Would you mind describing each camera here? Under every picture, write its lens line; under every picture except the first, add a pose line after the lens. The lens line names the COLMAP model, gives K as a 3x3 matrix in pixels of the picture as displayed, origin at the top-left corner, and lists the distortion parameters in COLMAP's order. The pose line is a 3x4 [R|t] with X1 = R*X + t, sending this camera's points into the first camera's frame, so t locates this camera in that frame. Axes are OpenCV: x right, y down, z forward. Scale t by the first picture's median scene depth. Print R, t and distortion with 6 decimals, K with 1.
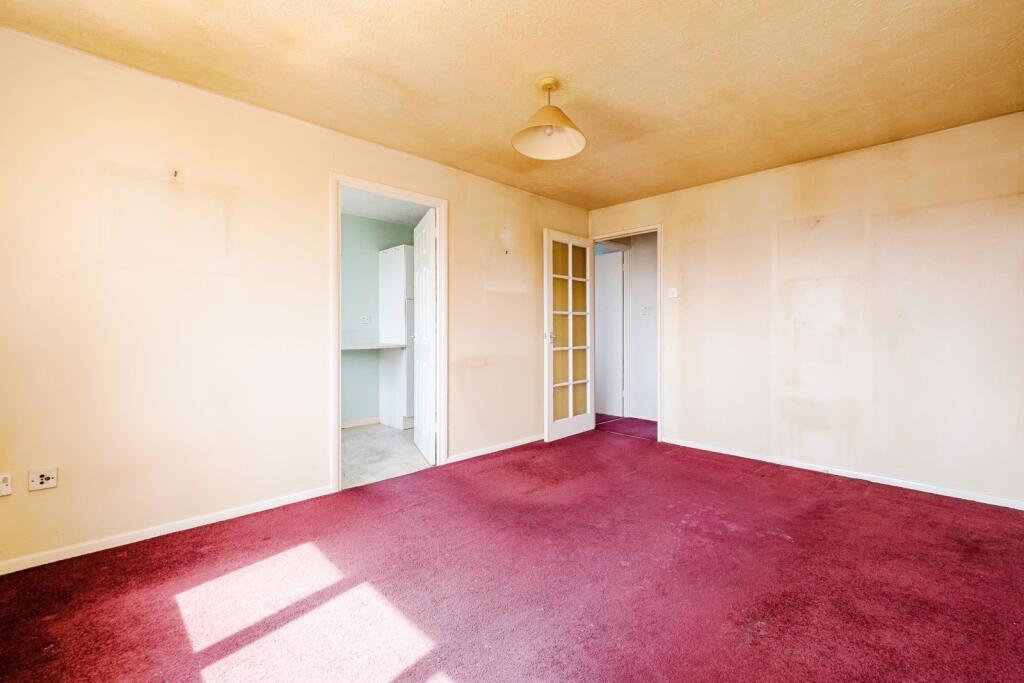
lens RADIAL K [[443.2, 0, 510.5], [0, 443.2, 341.1], [0, 0, 1]] dist [0.000016, -0.000420]
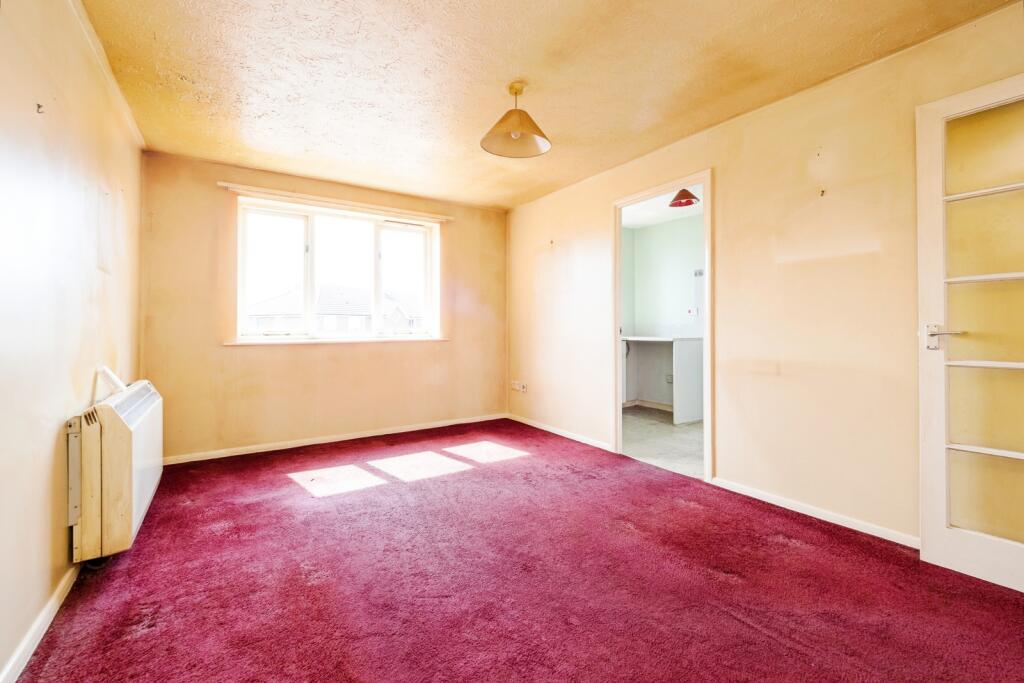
lens RADIAL K [[440.8, 0, 511.1], [0, 440.8, 324.6], [0, 0, 1]] dist [-0.002011, -0.000233]
pose [[-0.211525, -0.002189, -0.977370, 0.751266], [-0.010231, 0.999948, -0.000026, -0.018925], [0.977319, 0.009994, -0.211536, 0.809879]]
